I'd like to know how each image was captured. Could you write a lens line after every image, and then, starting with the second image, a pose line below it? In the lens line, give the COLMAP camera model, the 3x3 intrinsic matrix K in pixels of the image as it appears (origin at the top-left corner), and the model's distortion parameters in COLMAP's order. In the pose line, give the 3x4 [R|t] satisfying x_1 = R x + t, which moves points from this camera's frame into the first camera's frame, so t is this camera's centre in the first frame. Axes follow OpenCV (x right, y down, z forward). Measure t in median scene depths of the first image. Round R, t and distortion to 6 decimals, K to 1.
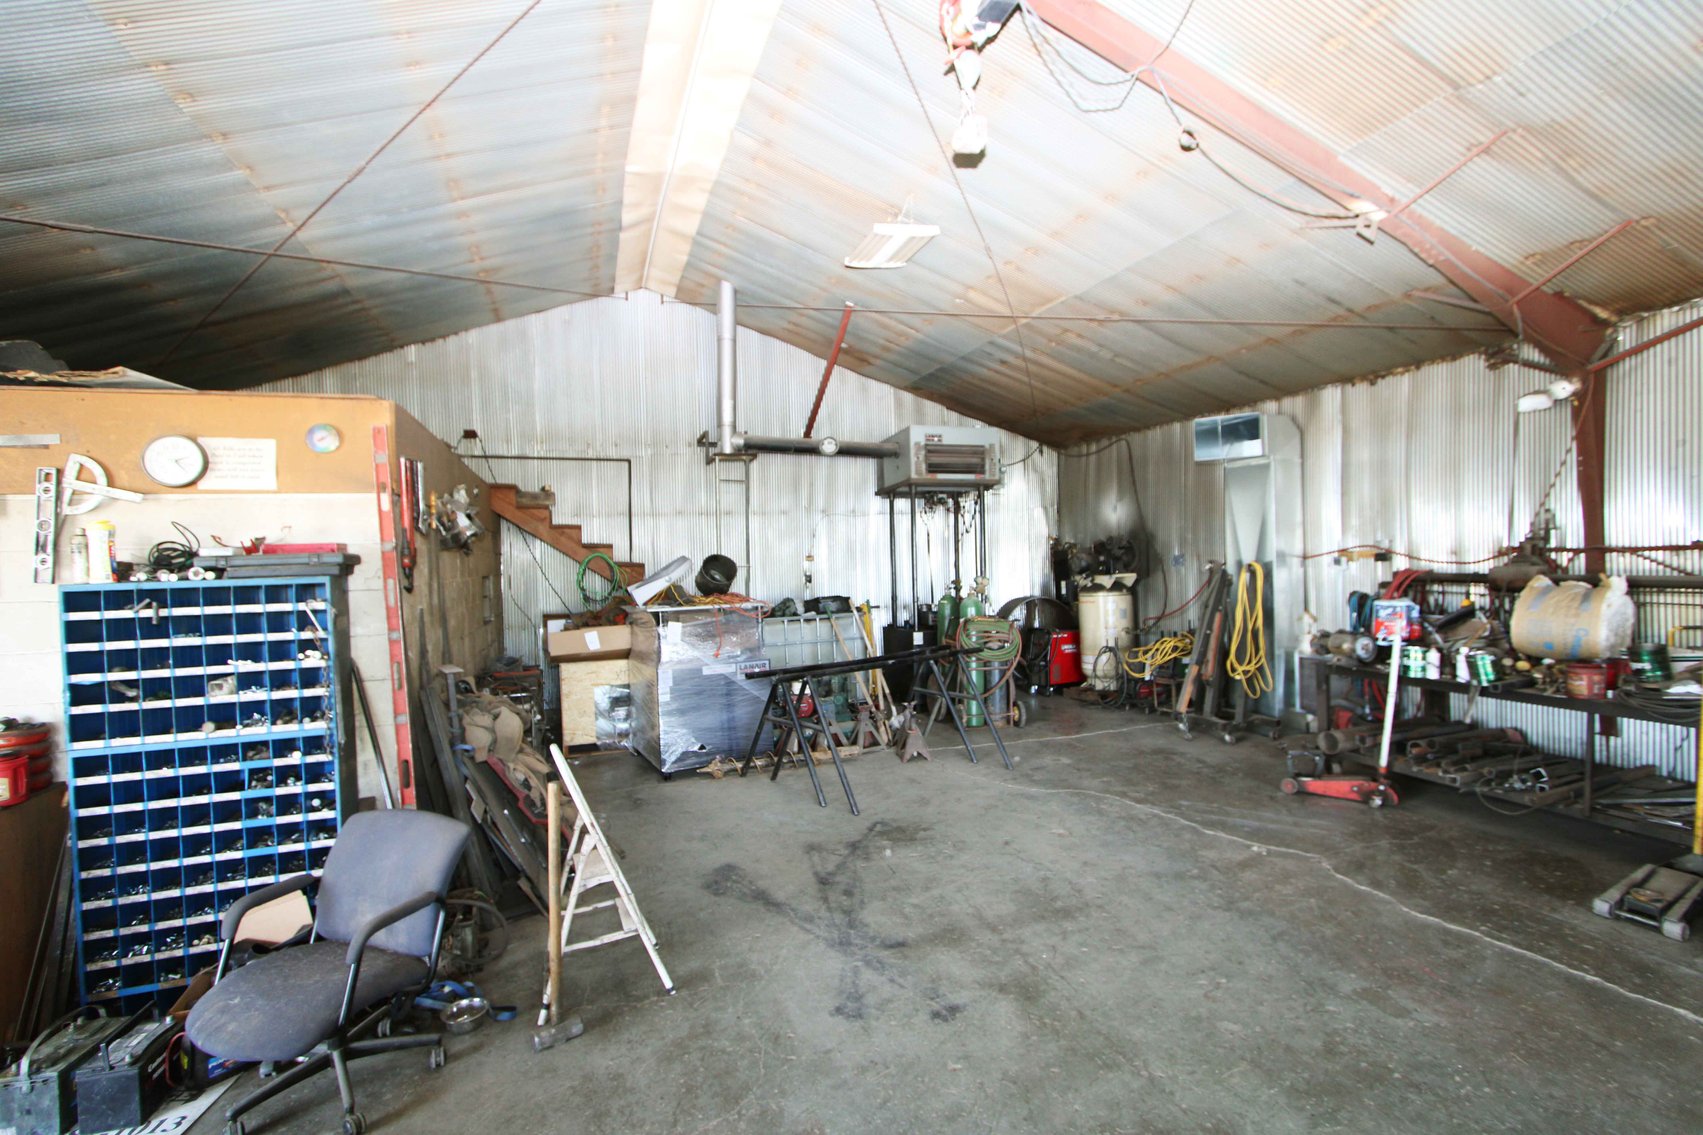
lens RADIAL K [[778.0, 0, 857.6], [0, 778.0, 573.1], [0, 0, 1]] dist [-0.016189, 0.000361]
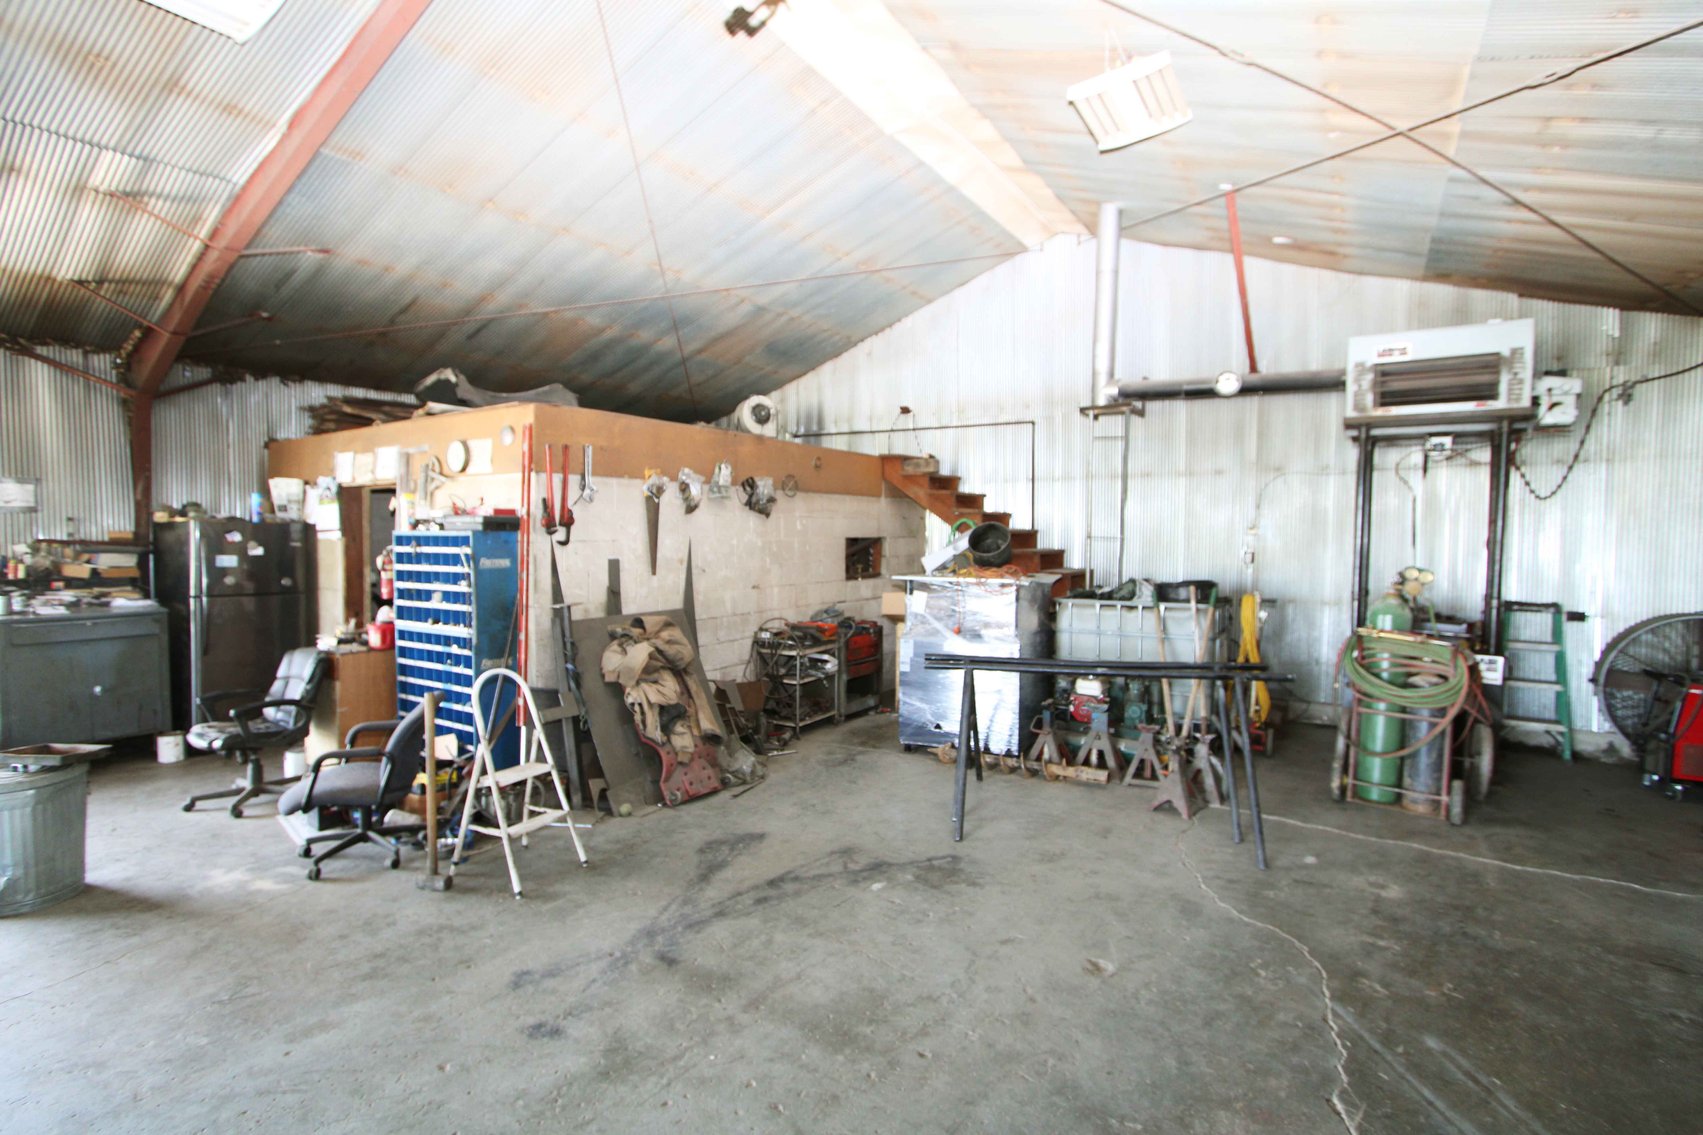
lens RADIAL K [[778.0, 0, 855.0], [0, 778.0, 567.3], [0, 0, 1]] dist [-0.016189, 0.000361]
pose [[0.611816, 0.066865, -0.788169, 0.600417], [-0.036864, 0.997748, 0.056029, -0.023649], [0.790141, -0.005225, 0.612903, 0.433910]]
